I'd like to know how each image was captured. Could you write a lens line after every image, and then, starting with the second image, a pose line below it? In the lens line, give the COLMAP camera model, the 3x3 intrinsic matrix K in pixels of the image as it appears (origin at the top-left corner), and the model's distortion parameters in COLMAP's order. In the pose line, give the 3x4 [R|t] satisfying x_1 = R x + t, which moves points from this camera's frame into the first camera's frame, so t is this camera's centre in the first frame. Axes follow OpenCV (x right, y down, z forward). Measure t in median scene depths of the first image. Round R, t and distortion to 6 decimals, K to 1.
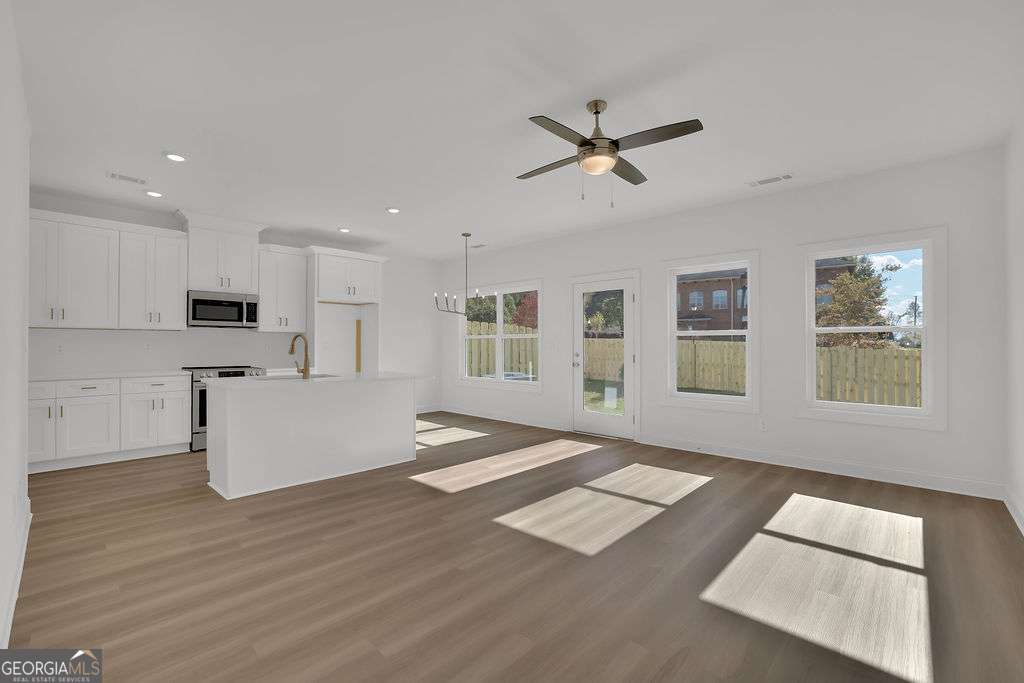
lens RADIAL K [[444.5, 0, 512.0], [0, 444.5, 341.5], [0, 0, 1]] dist [-0.047101, 0.000050]
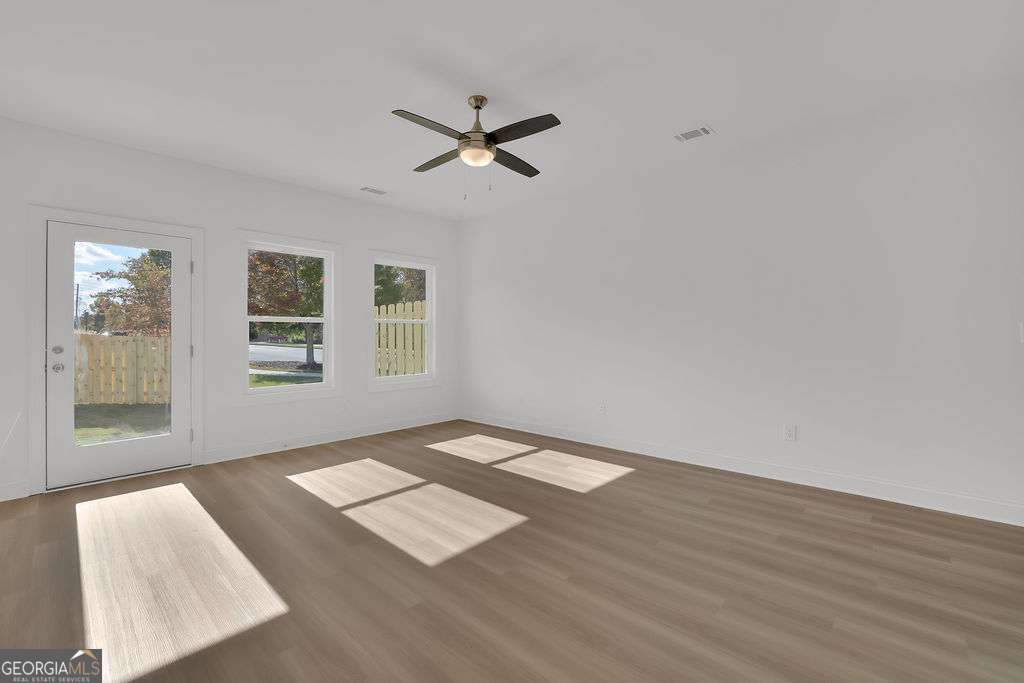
lens RADIAL K [[439.2, 0, 511.6], [0, 439.2, 336.0], [0, 0, 1]] dist [-0.000640, 0.000094]
pose [[-0.004548, -0.001862, 0.999988, -0.539052], [-0.010522, 0.999943, 0.001814, 0.008305], [-0.999934, -0.010513, -0.004568, 0.590267]]
